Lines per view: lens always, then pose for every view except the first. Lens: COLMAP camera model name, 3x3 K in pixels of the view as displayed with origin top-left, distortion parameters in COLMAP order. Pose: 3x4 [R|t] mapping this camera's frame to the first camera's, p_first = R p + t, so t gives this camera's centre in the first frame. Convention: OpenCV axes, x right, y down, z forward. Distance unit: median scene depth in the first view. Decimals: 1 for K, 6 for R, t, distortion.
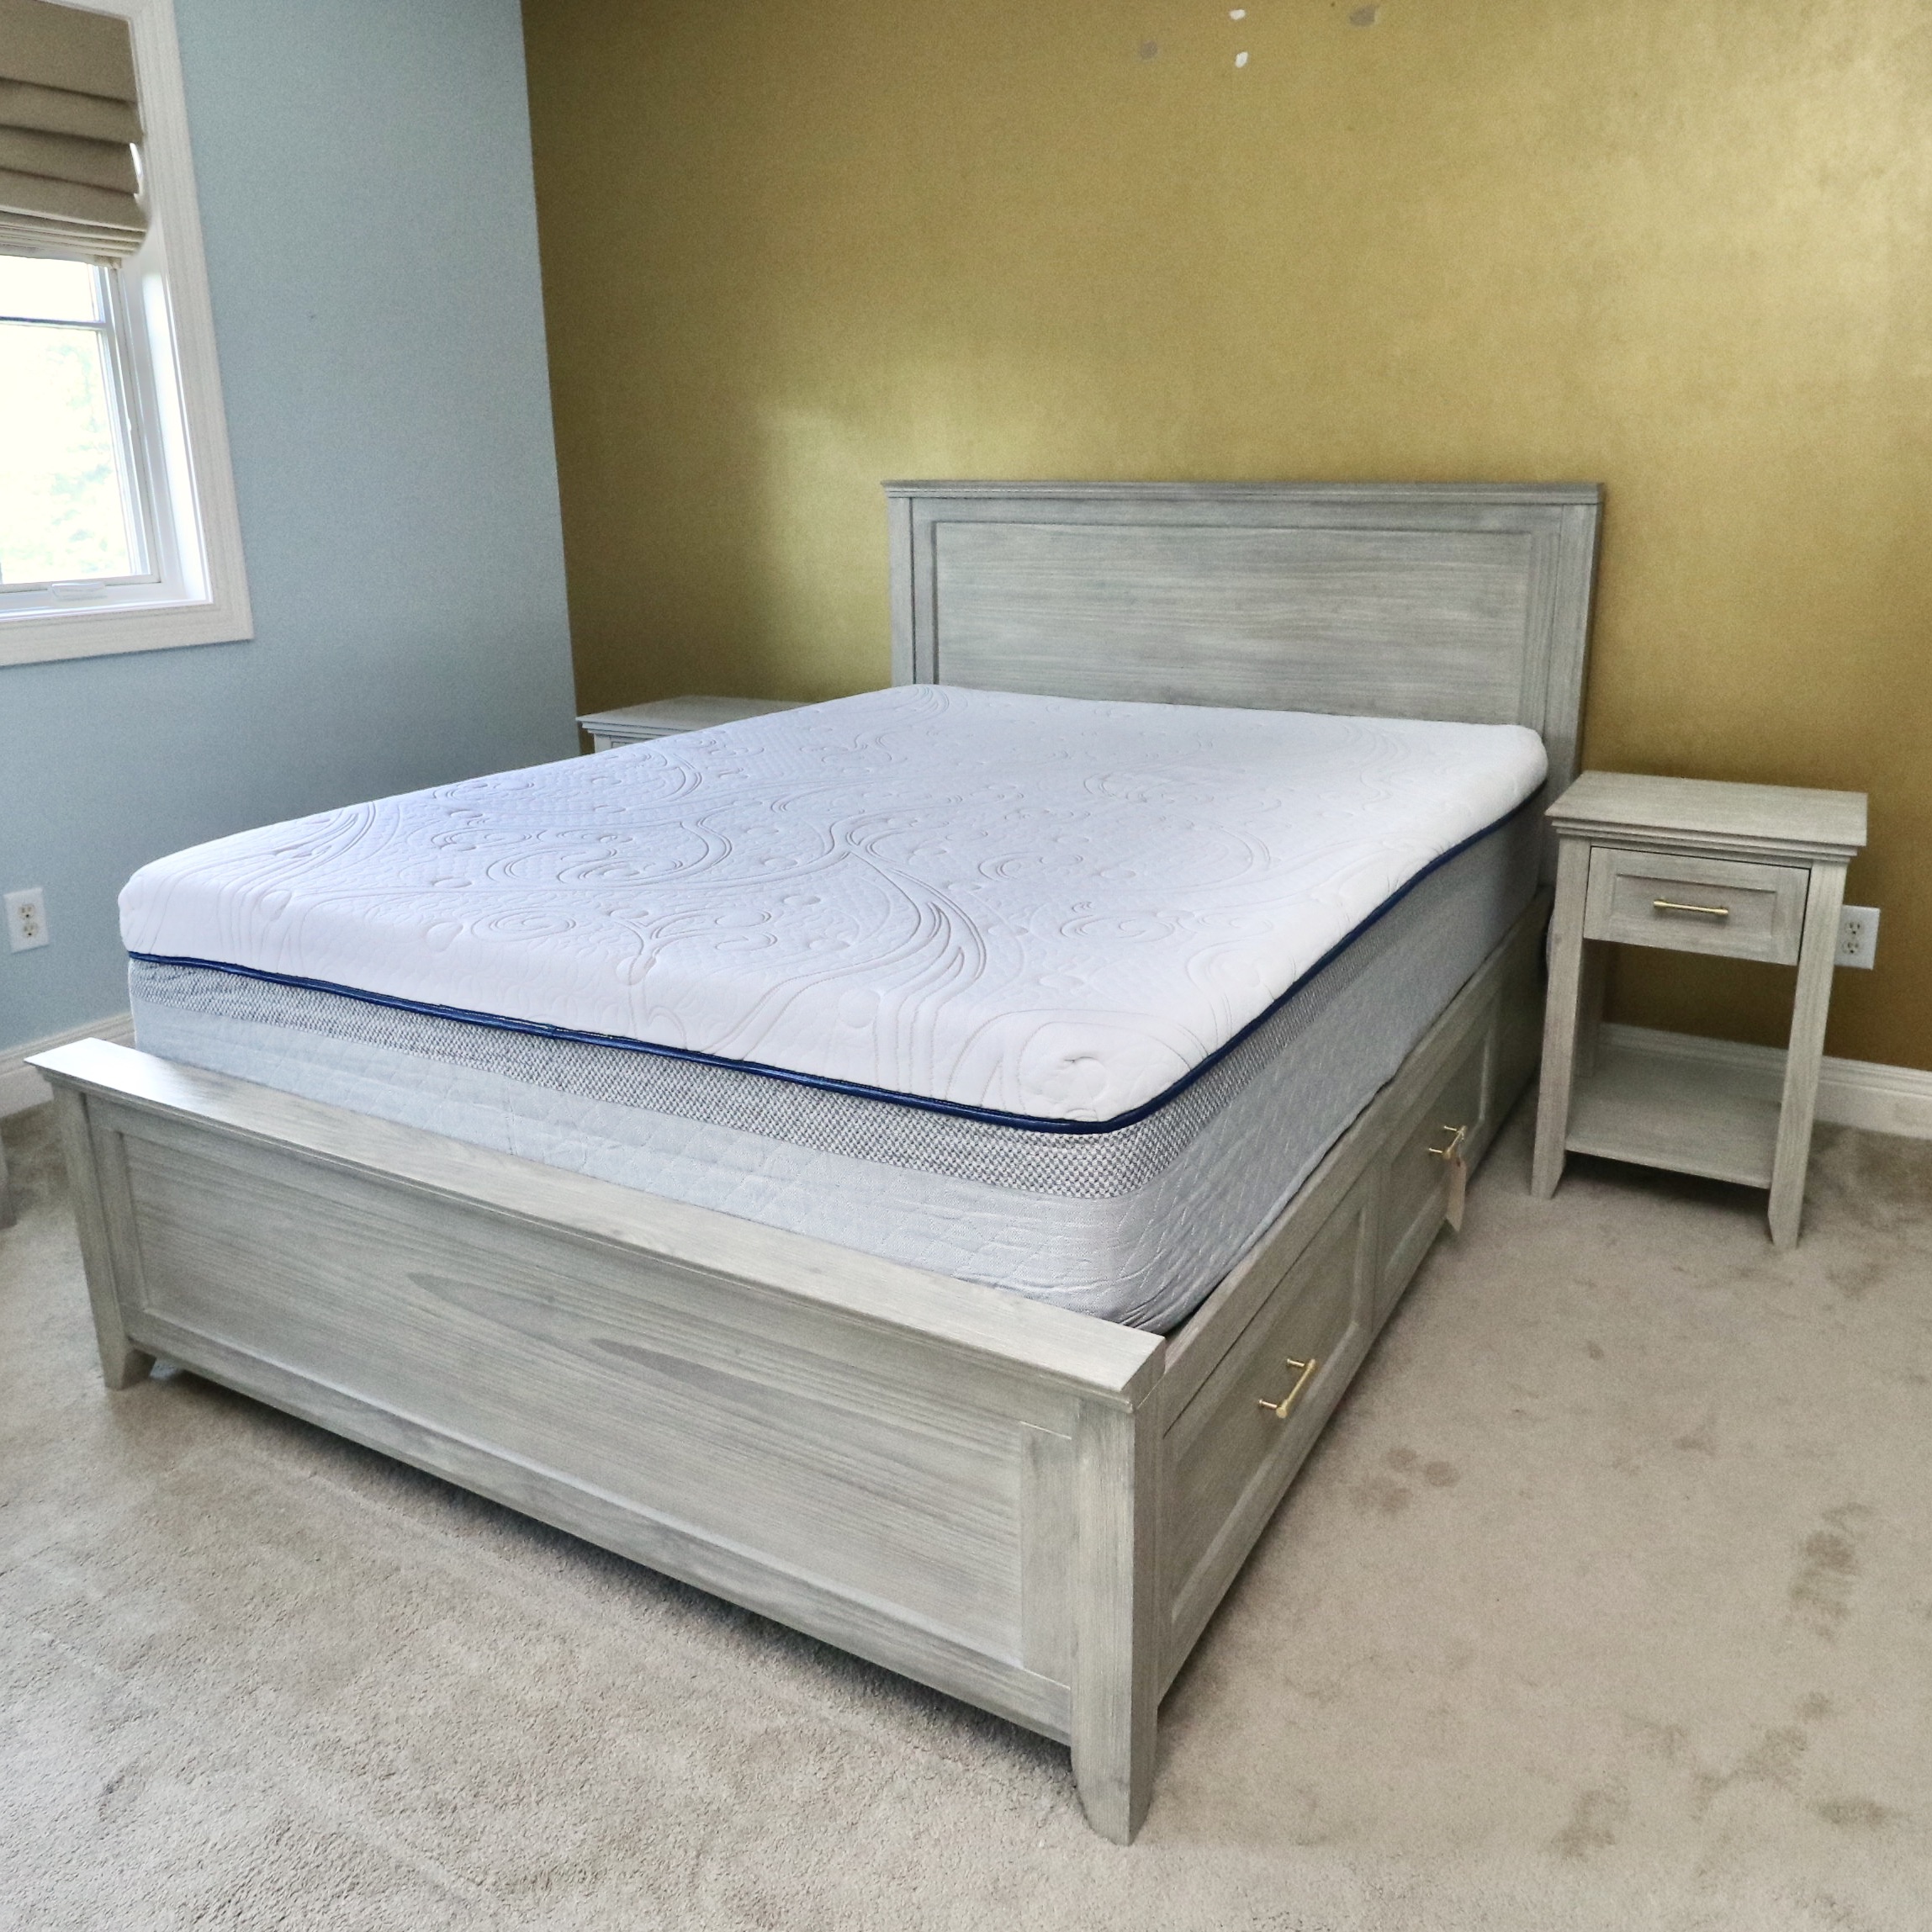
lens RADIAL K [[1543.3, 0, 1017.8], [0, 1543.3, 962.1], [0, 0, 1]] dist [0.003956, -0.004188]
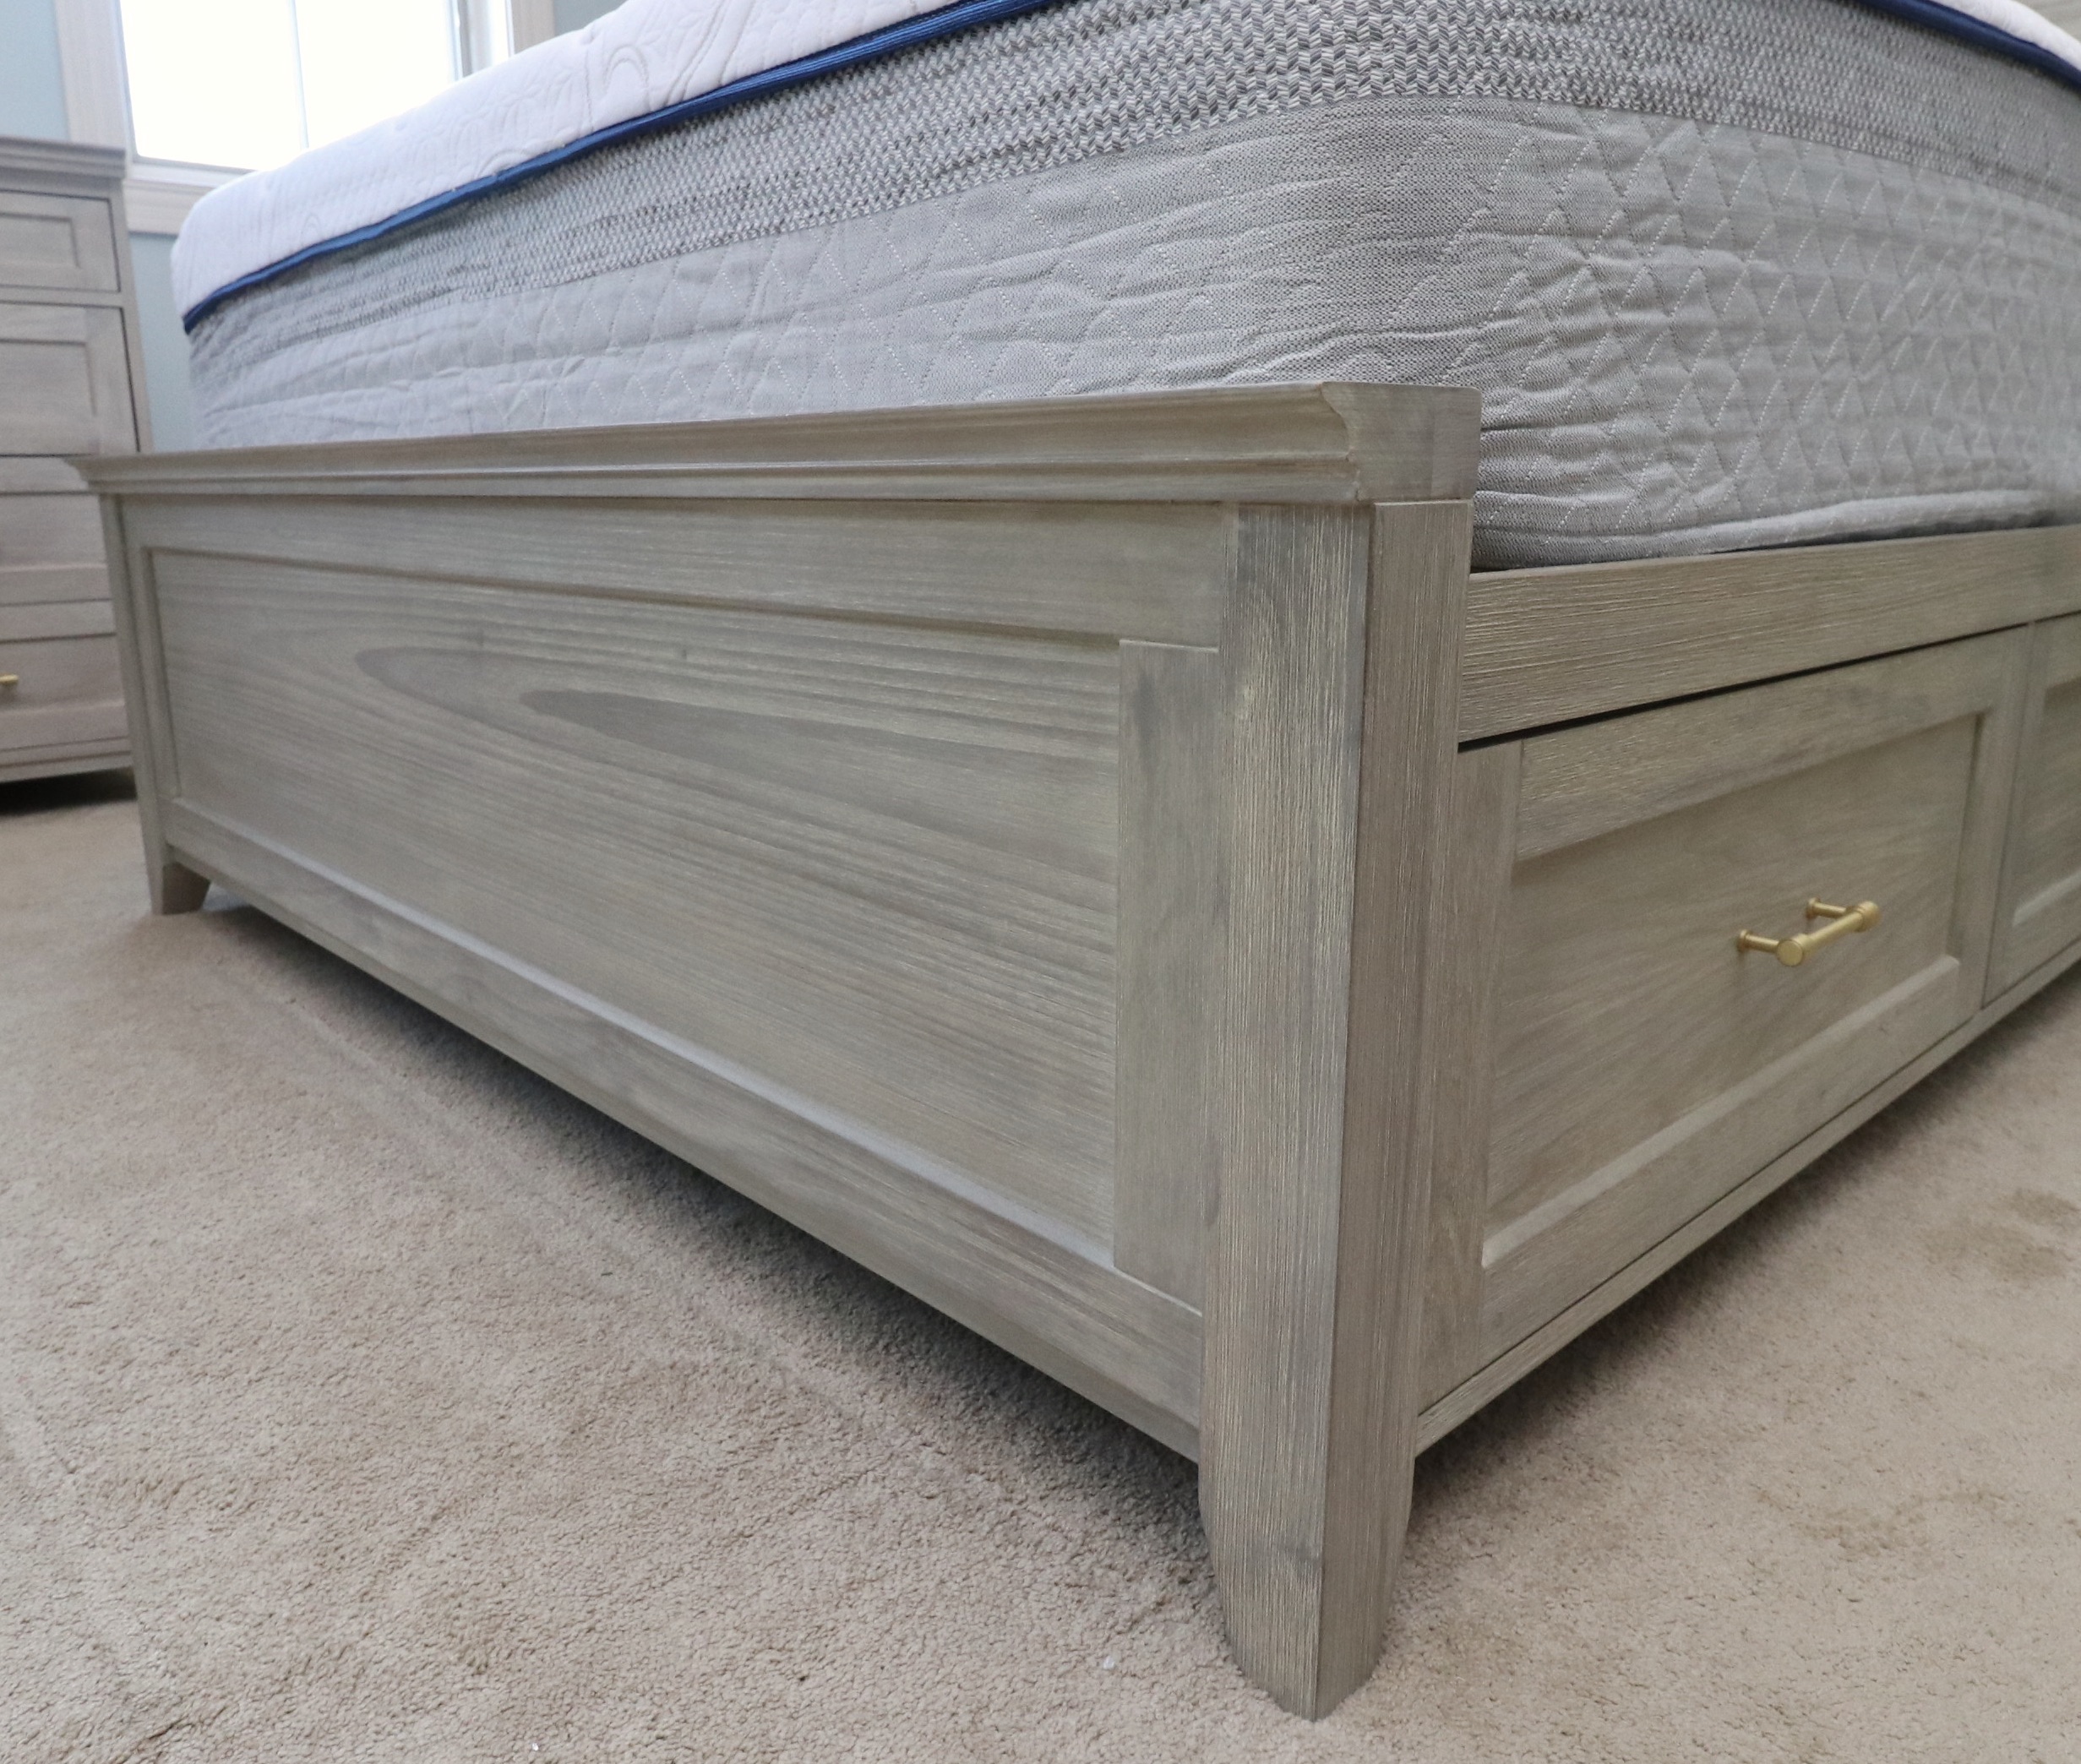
lens RADIAL K [[1557.2, 0, 944.0], [0, 1557.2, 868.0], [0, 0, 1]] dist [0.000729, -0.005377]
pose [[0.940178, 0.071877, -0.333015, 0.082533], [-0.087675, 0.995614, -0.032639, 0.297267], [0.329208, 0.059884, 0.942357, 0.452410]]
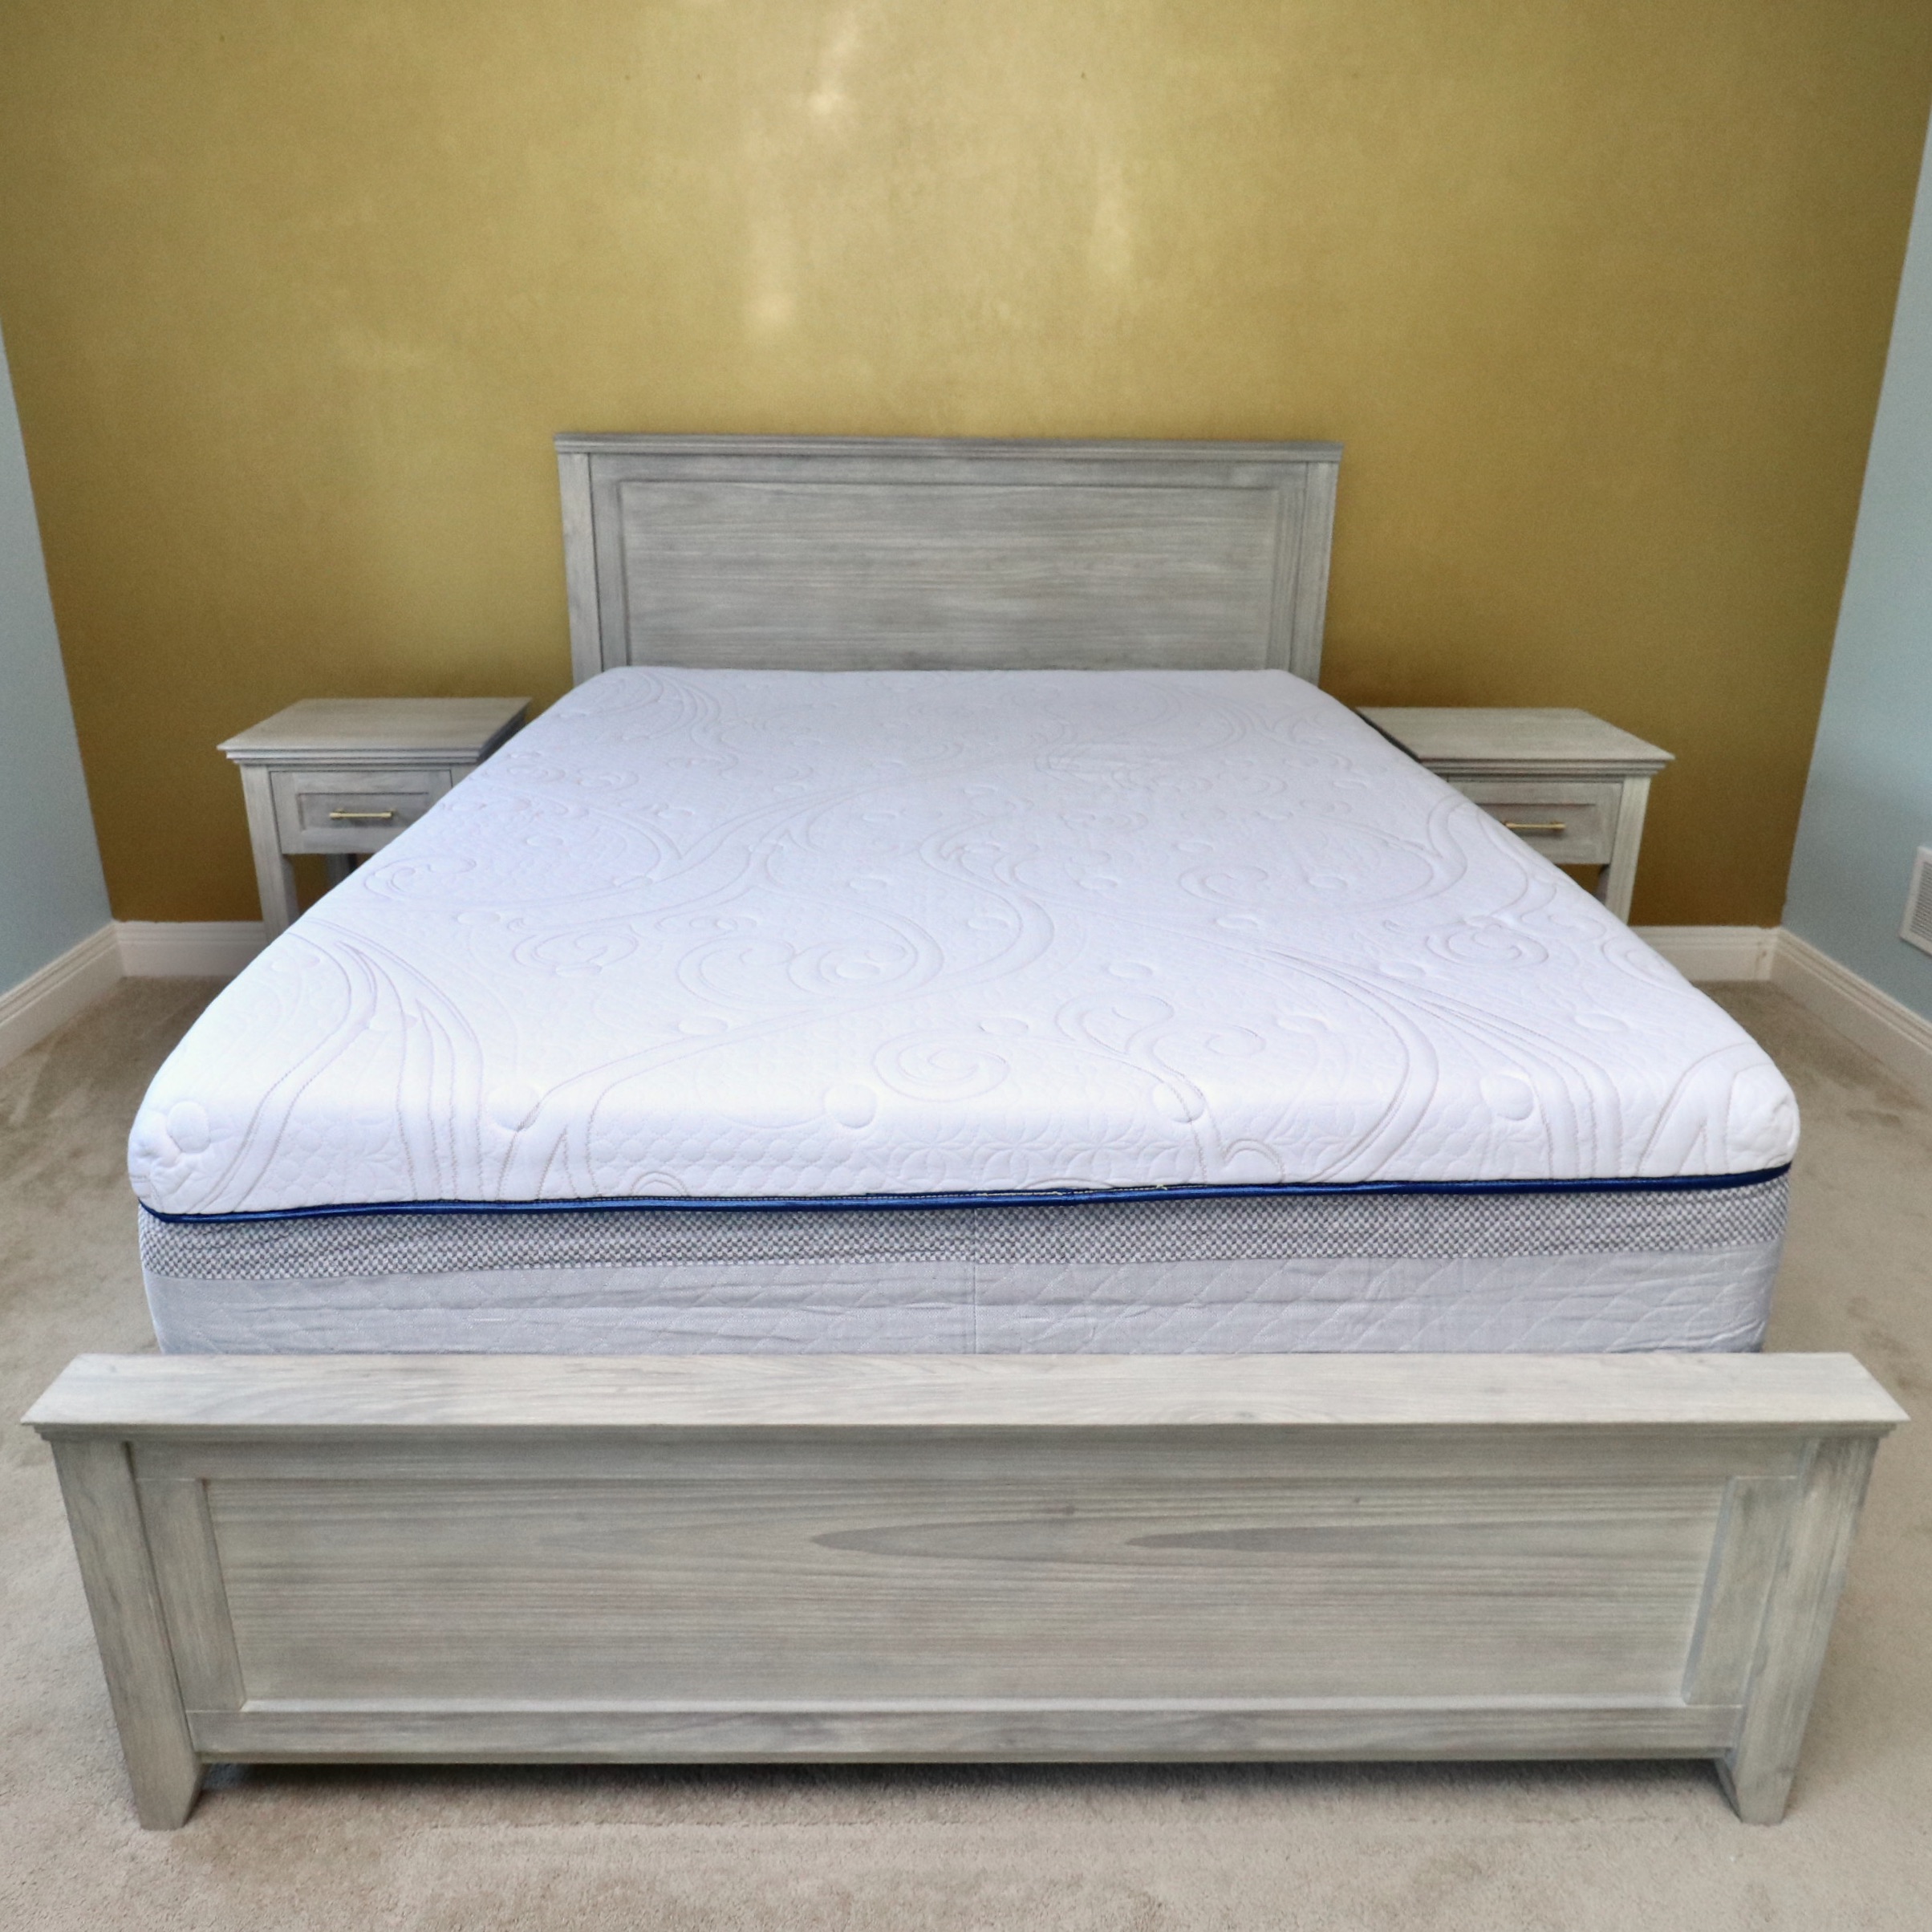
lens RADIAL K [[1464.4, 0, 971.9], [0, 1464.4, 956.6], [0, 0, 1]] dist [-0.000692, -0.009793]
pose [[0.868434, -0.170103, 0.465712, -0.623933], [0.138808, 0.985156, 0.100992, -0.148662], [-0.475978, -0.023060, 0.879155, 0.330405]]
